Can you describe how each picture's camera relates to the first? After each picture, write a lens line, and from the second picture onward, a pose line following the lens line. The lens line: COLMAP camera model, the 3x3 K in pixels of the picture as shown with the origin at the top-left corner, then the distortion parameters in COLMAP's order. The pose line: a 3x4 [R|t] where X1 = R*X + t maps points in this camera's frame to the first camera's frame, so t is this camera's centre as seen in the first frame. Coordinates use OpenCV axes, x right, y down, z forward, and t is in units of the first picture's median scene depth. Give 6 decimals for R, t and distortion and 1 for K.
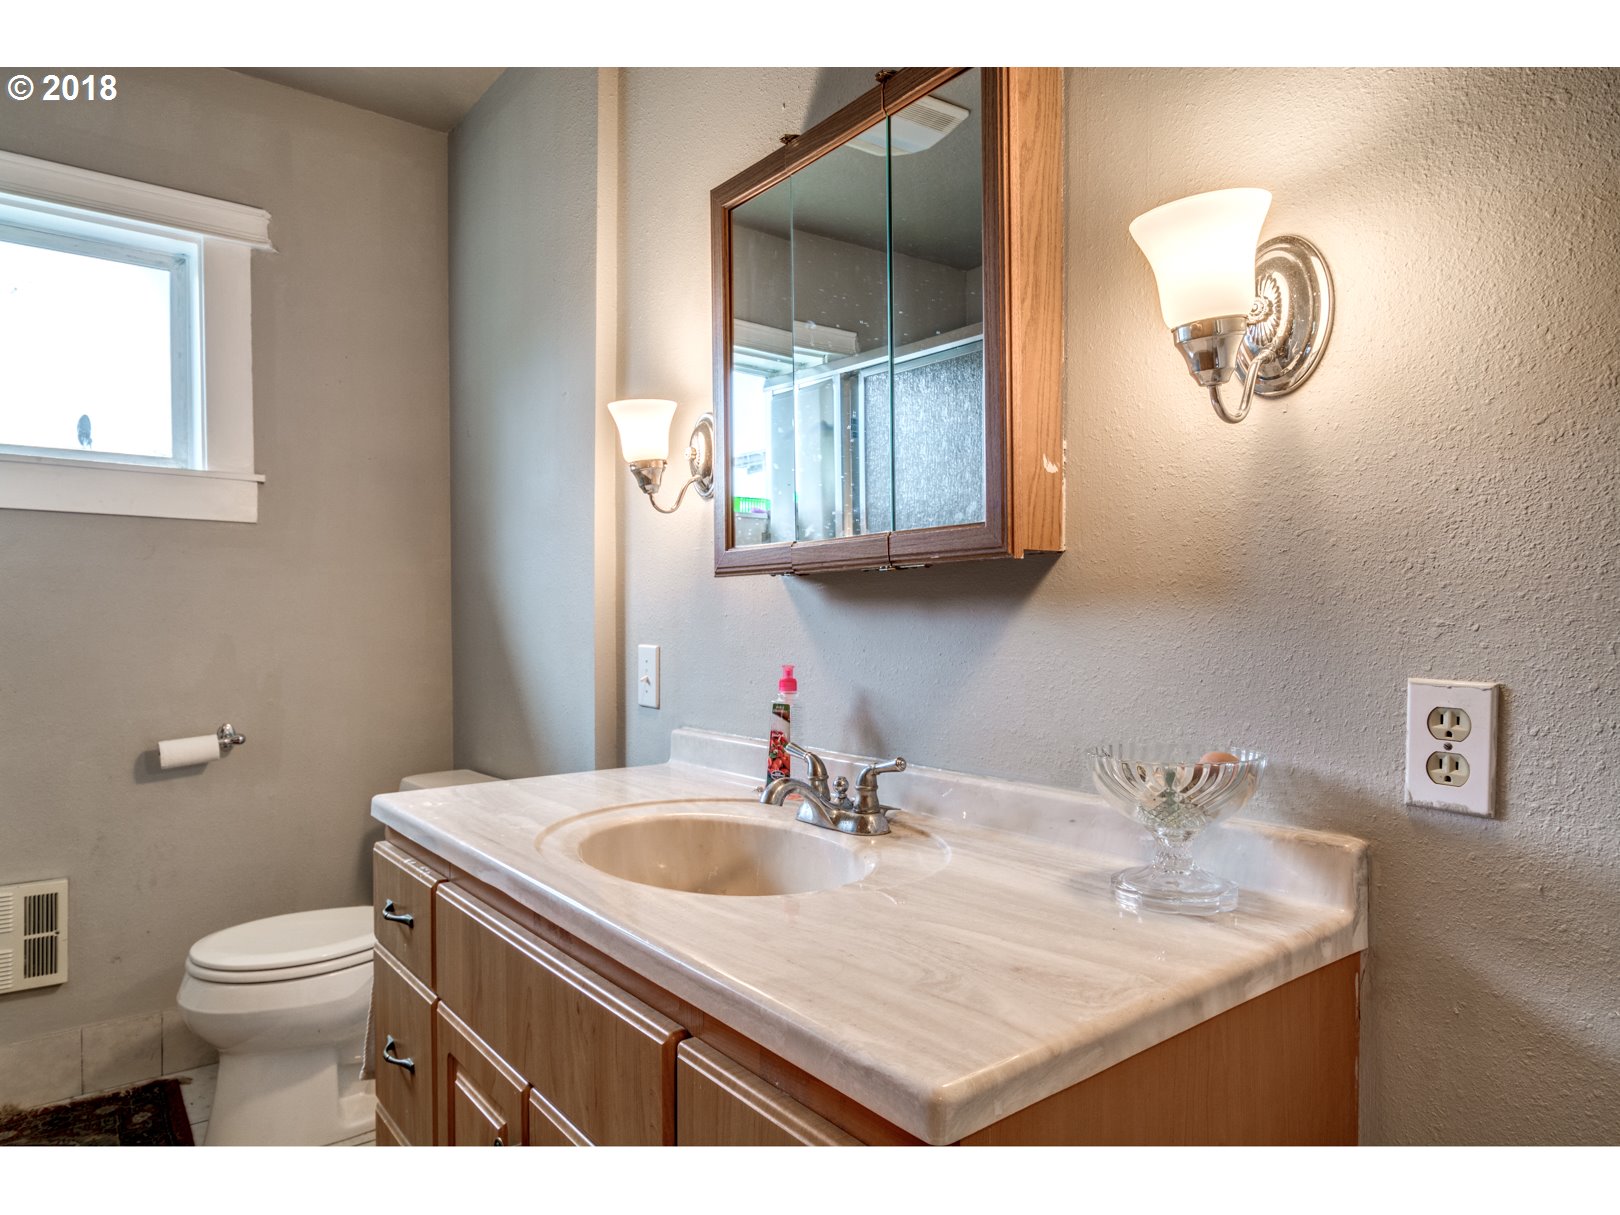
lens RADIAL K [[749.5, 0, 728.0], [0, 749.5, 635.2], [0, 0, 1]] dist [-0.013619, 0.001144]
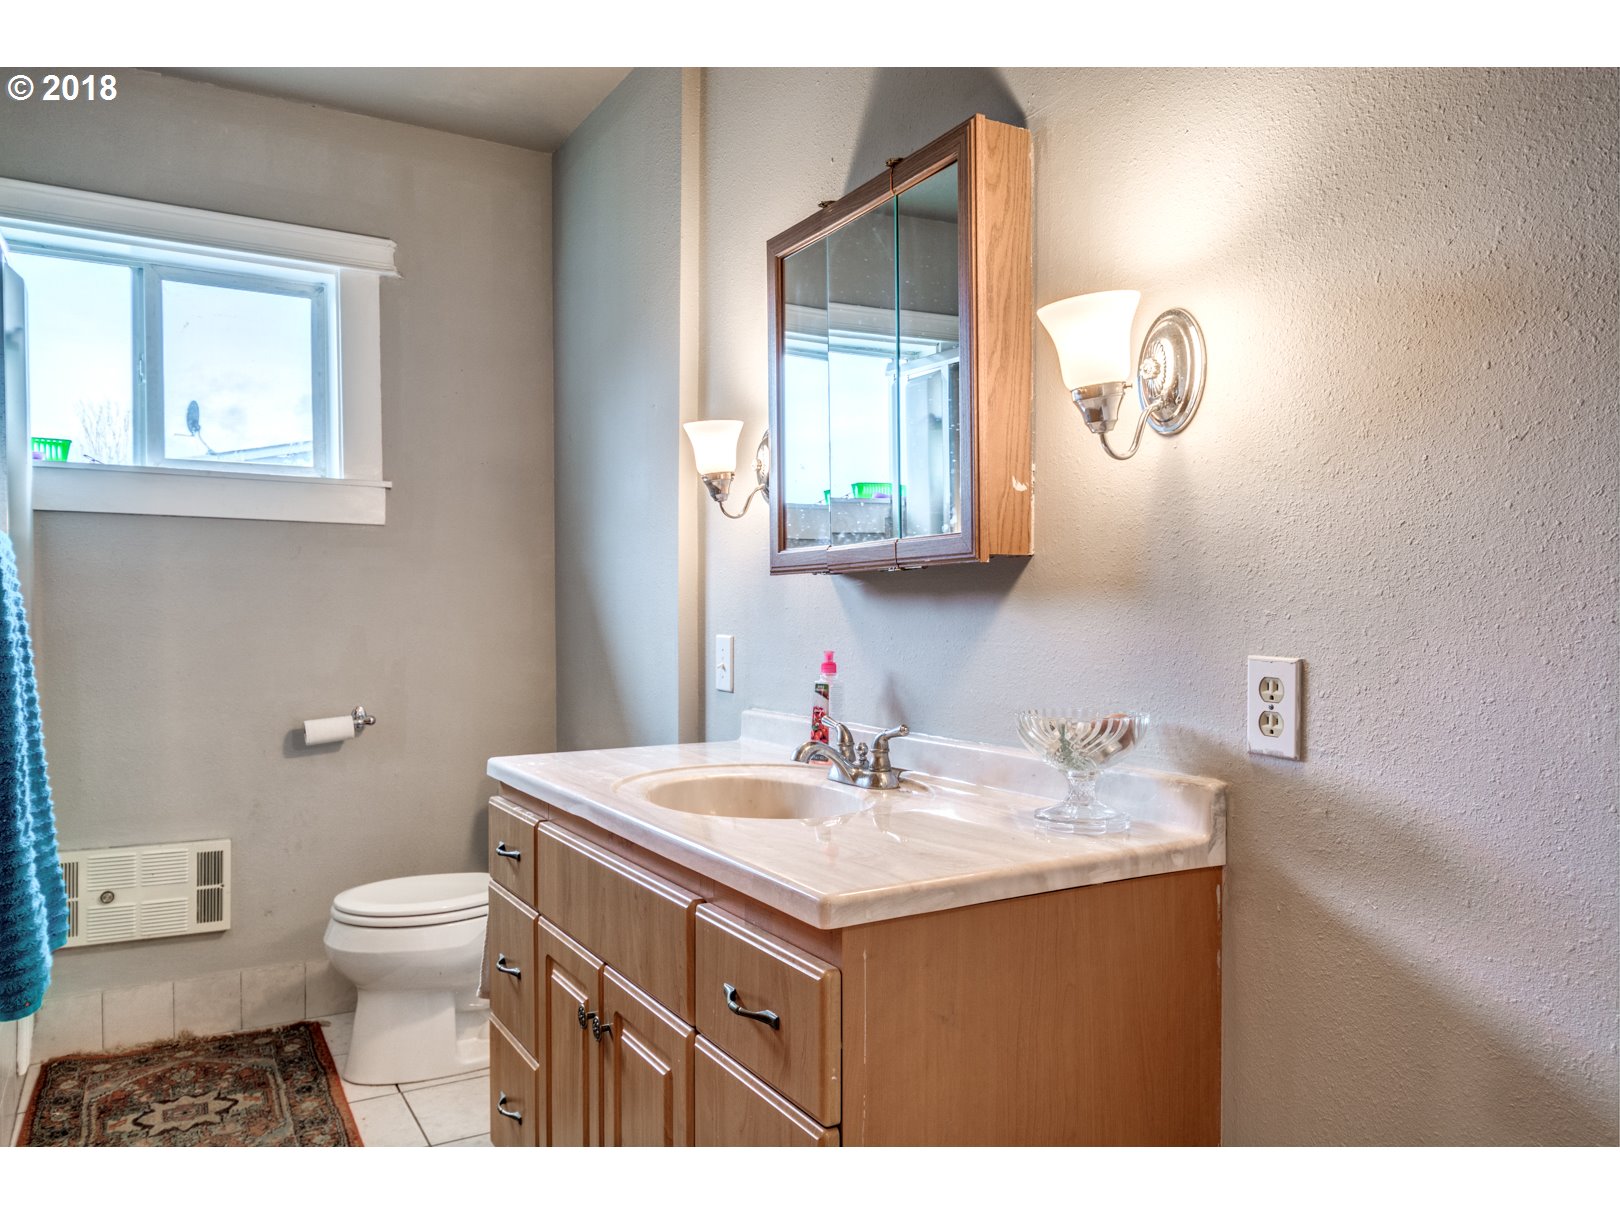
lens RADIAL K [[749.5, 0, 728.0], [0, 749.5, 635.2], [0, 0, 1]] dist [-0.013619, 0.001144]
pose [[0.991745, 0.004343, -0.128149, 0.082886], [-0.003239, 0.999956, 0.008825, 0.006366], [0.128182, -0.008337, 0.991716, -0.196213]]
